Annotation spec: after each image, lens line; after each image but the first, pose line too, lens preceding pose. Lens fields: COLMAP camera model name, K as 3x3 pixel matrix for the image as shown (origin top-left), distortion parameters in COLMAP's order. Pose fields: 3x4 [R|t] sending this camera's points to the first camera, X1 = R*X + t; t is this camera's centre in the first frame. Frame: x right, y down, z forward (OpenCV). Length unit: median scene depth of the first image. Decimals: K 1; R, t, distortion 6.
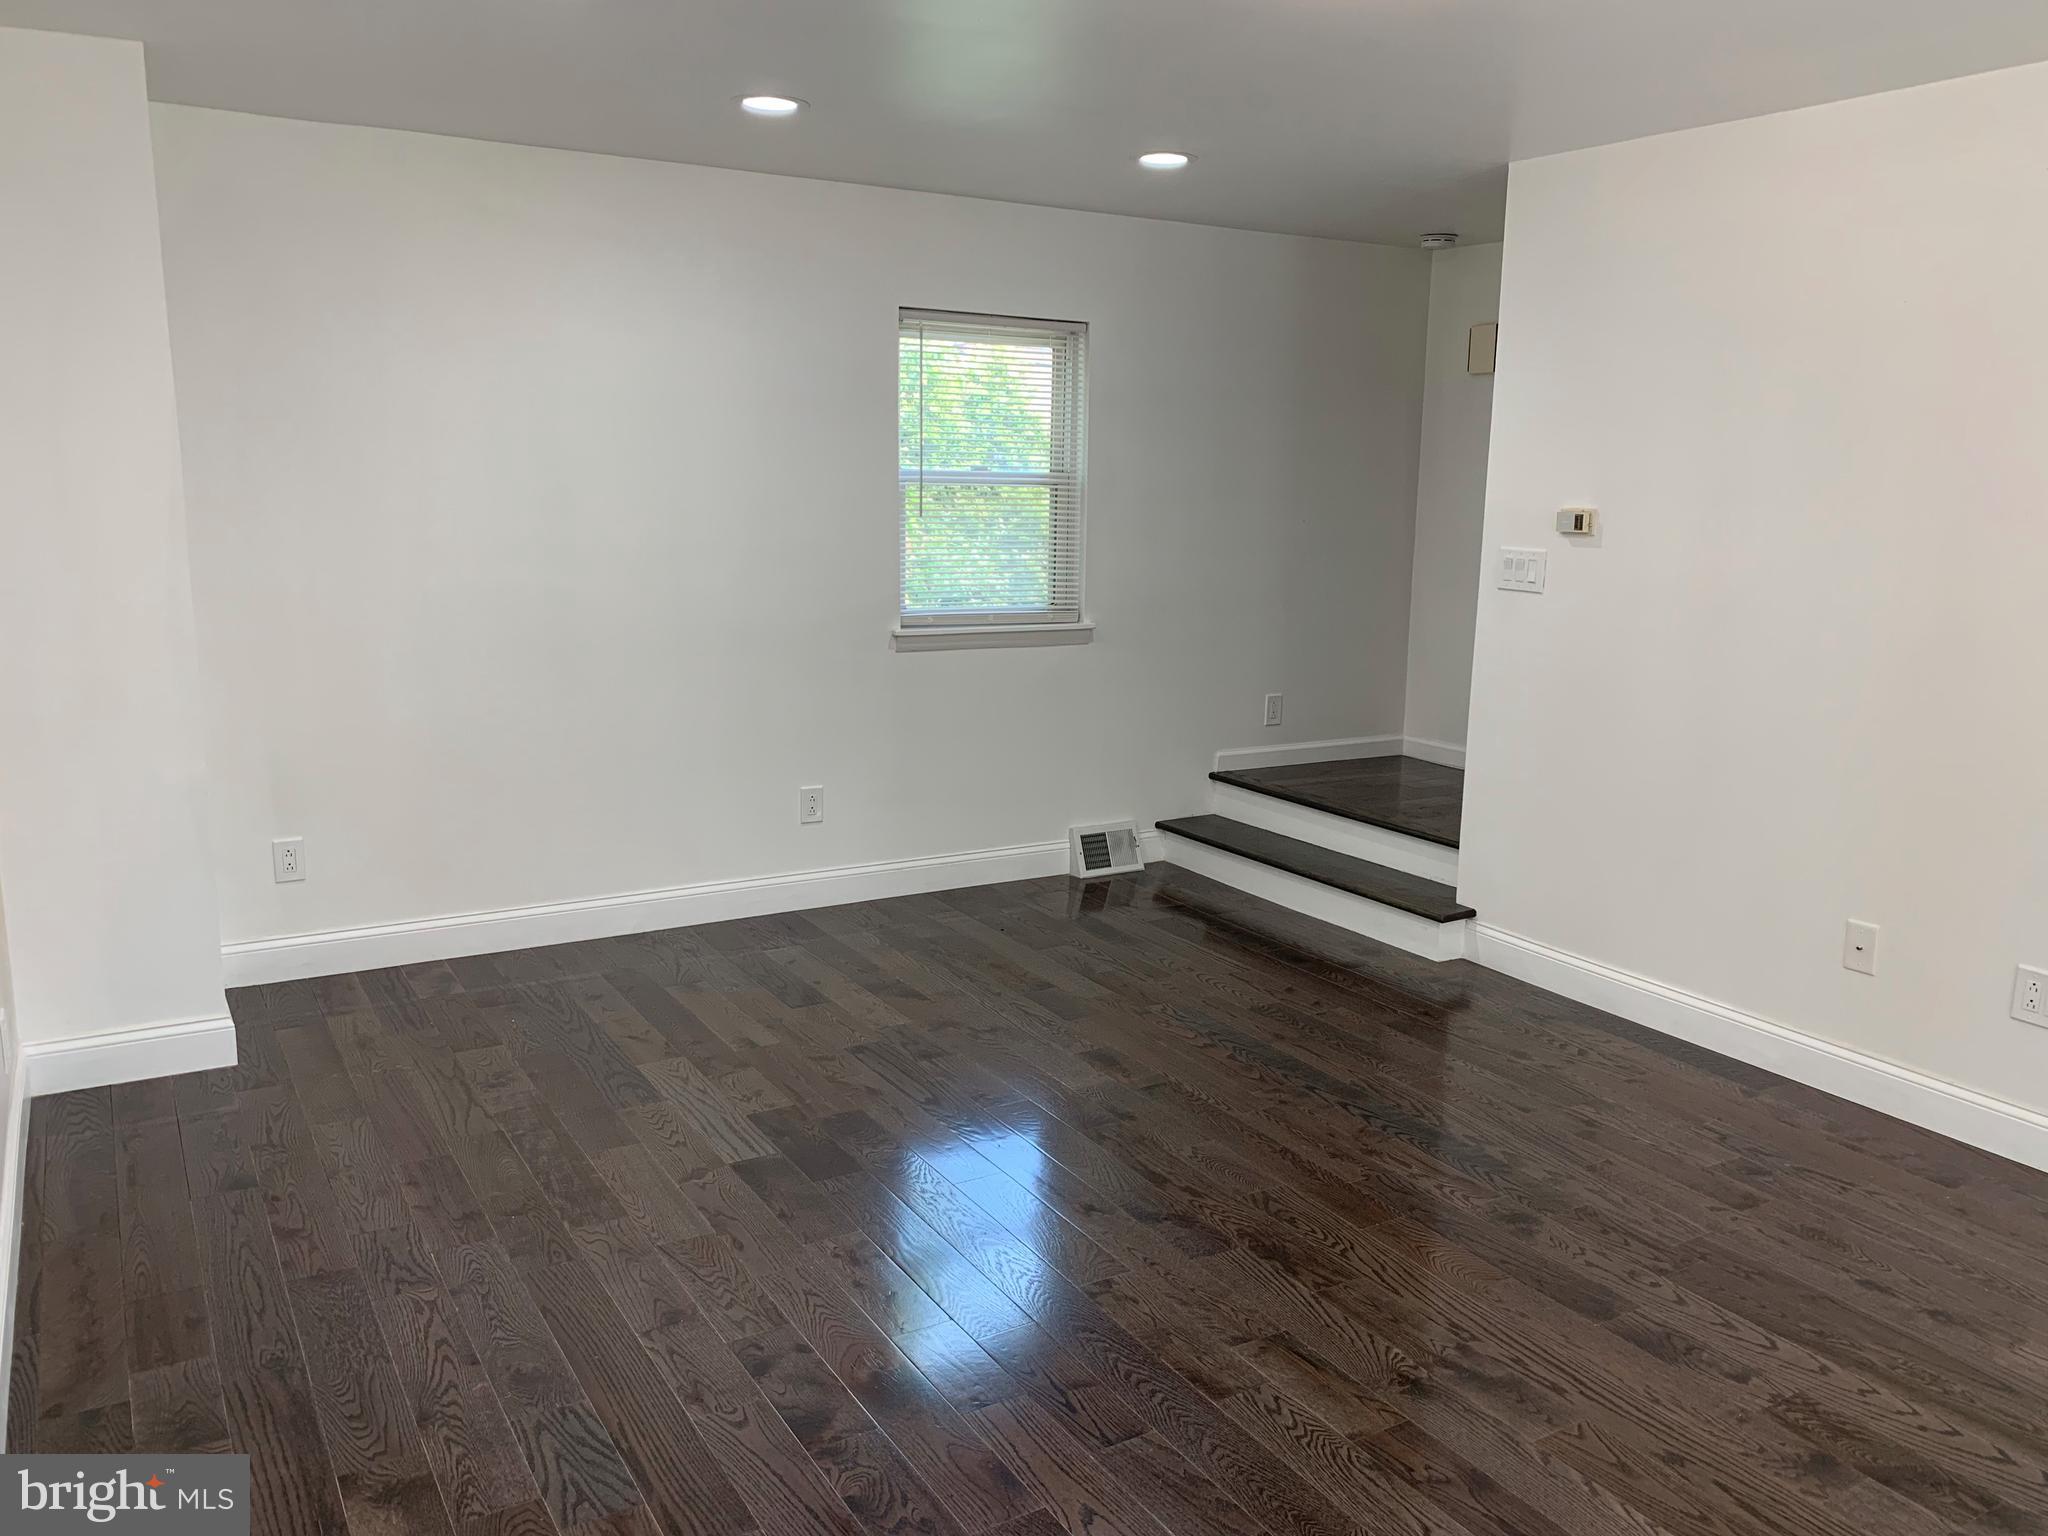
lens RADIAL K [[1563.1, 0, 1024.0], [0, 1563.1, 768.0], [0, 0, 1]] dist [0.050918, -0.030815]
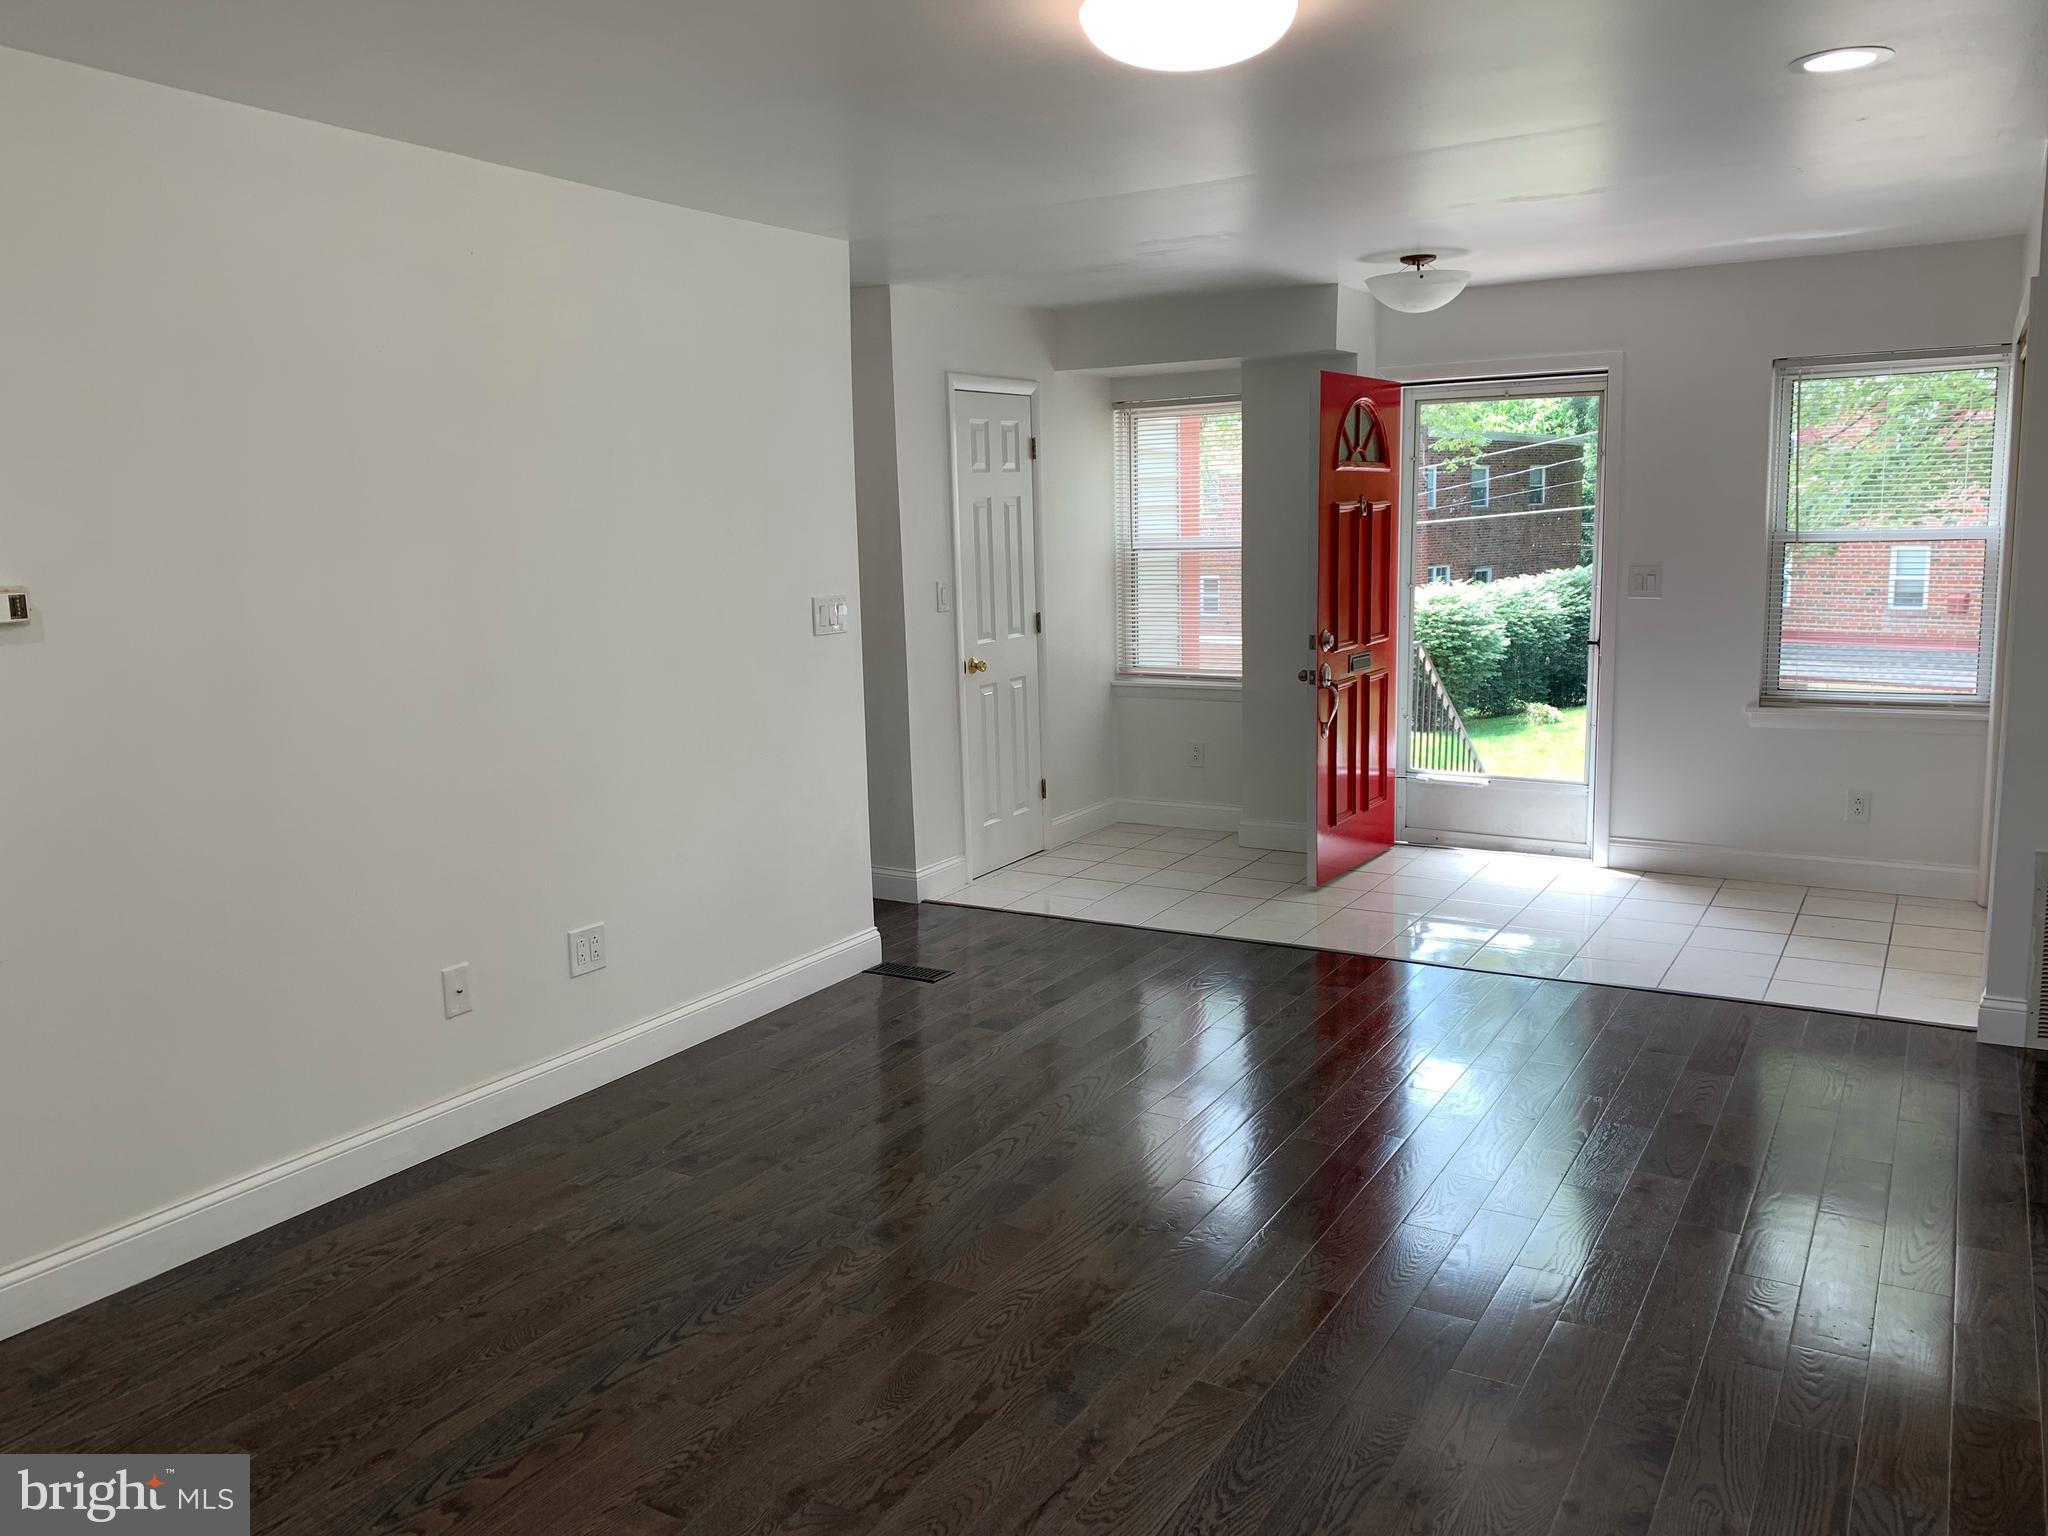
lens RADIAL K [[1563.1, 0, 1024.0], [0, 1563.1, 768.0], [0, 0, 1]] dist [0.050918, -0.030815]
pose [[-0.473131, -0.146292, 0.868761, -0.417340], [0.177227, 0.950153, 0.256516, -0.181935], [-0.862982, 0.275334, -0.423620, 0.903083]]
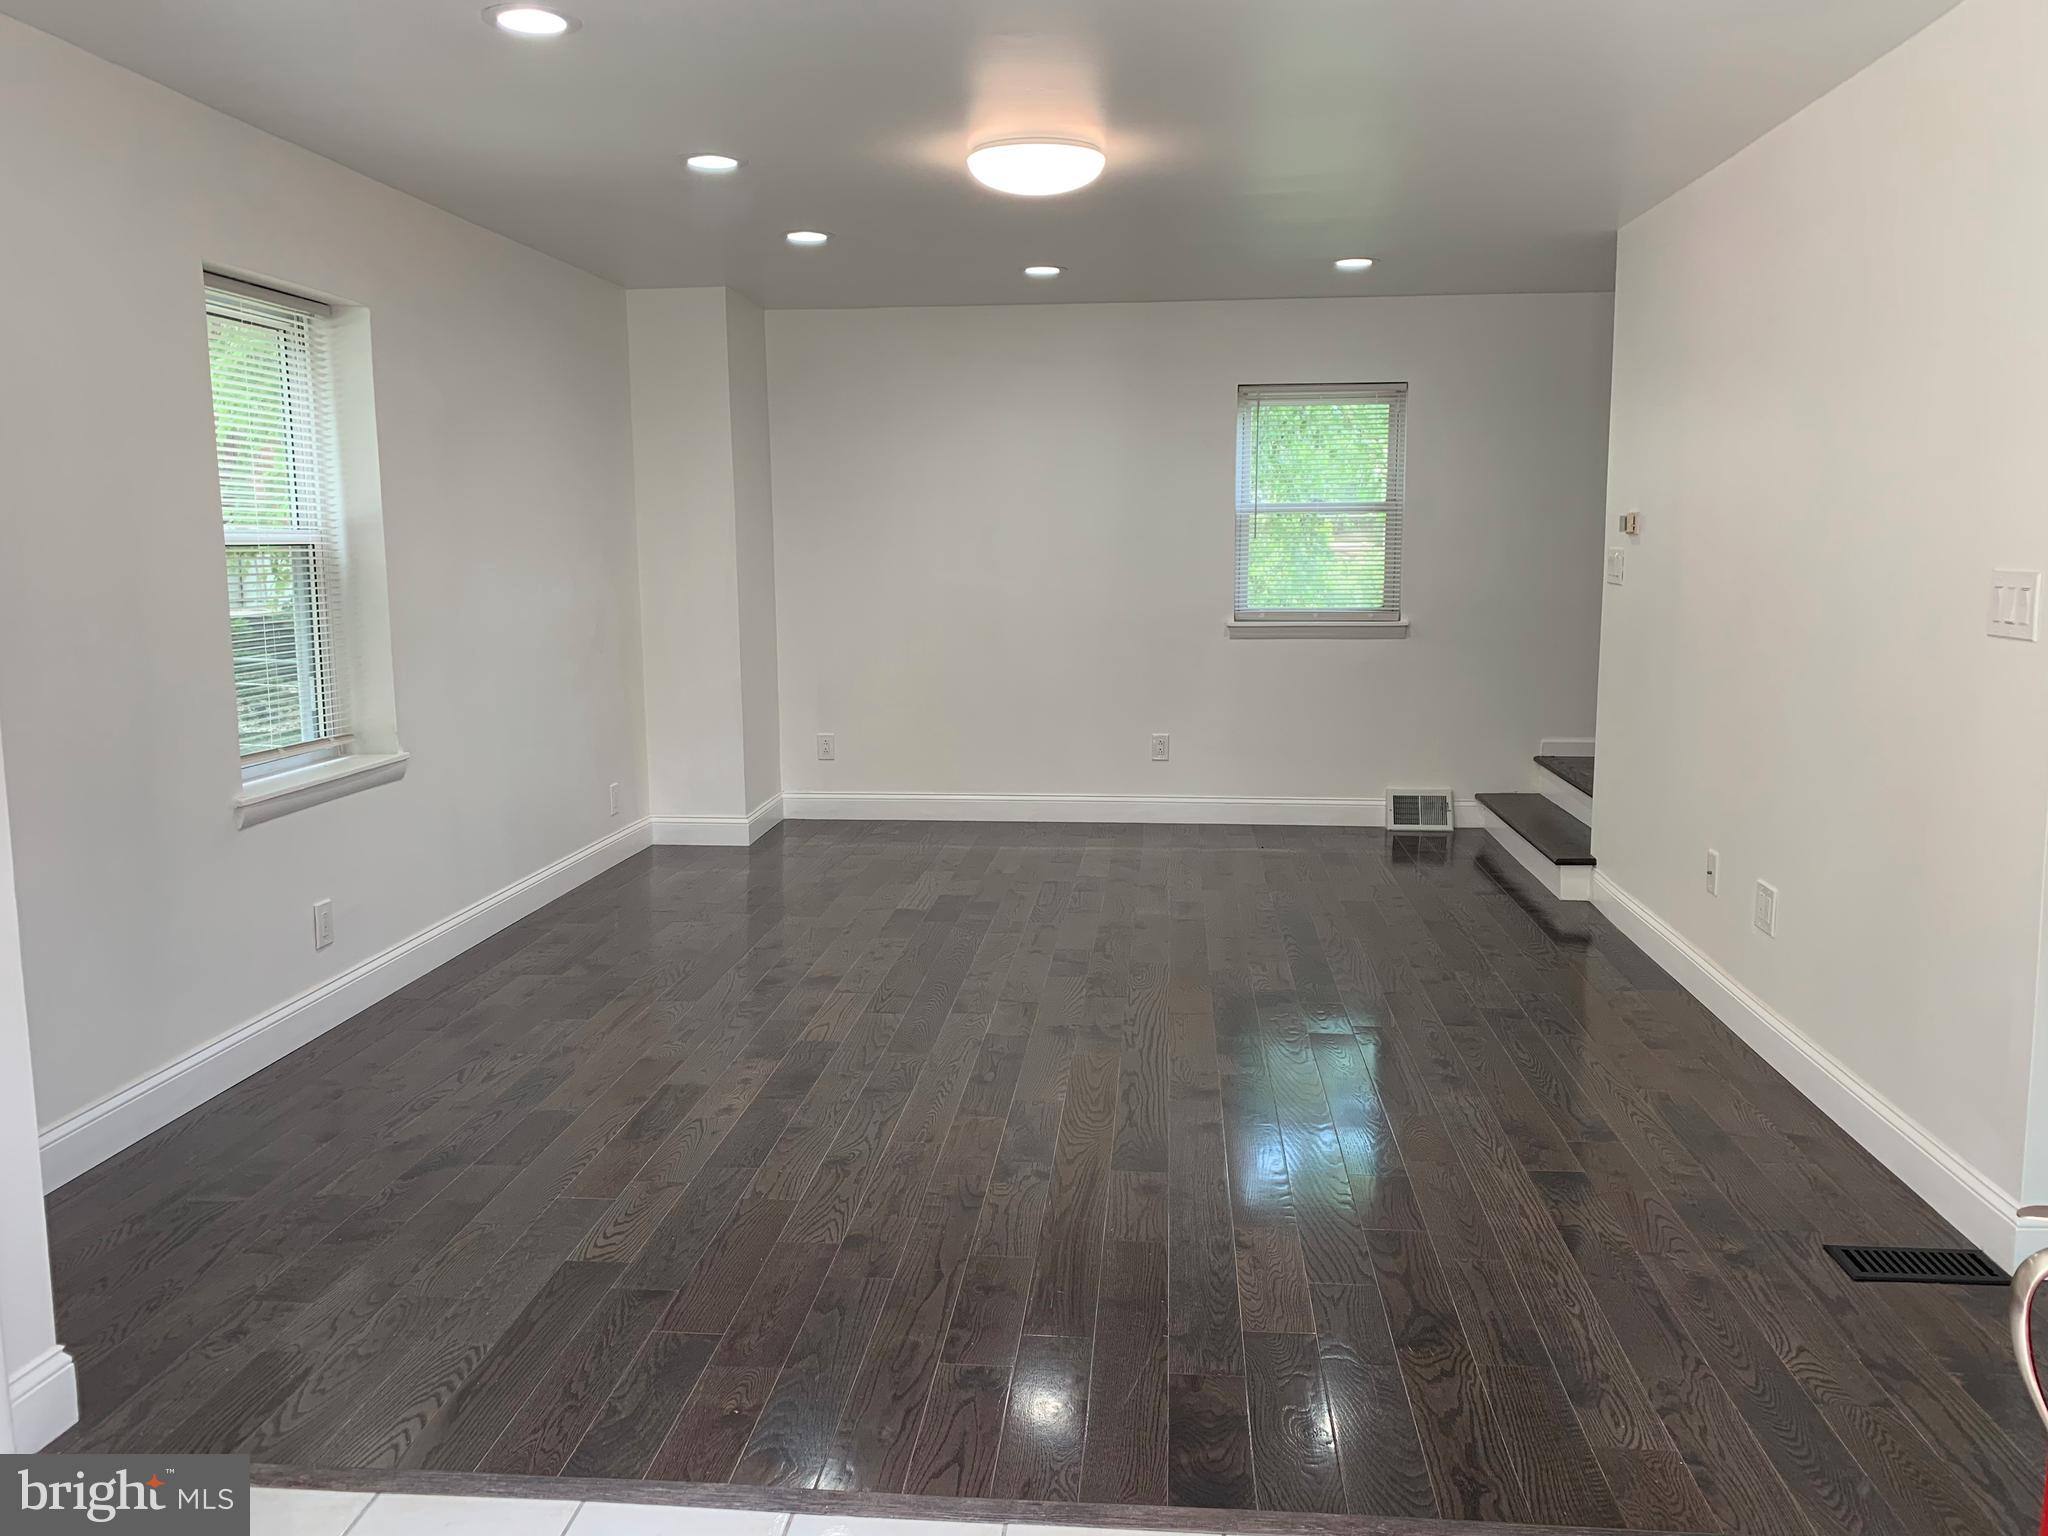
lens RADIAL K [[1563.1, 0, 1024.0], [0, 1563.1, 768.0], [0, 0, 1]] dist [0.050918, -0.030815]
pose [[0.804397, 0.066715, -0.590334, 0.674118], [-0.093157, 0.995547, -0.014428, 0.084756], [0.586742, 0.066600, 0.807030, -0.208081]]
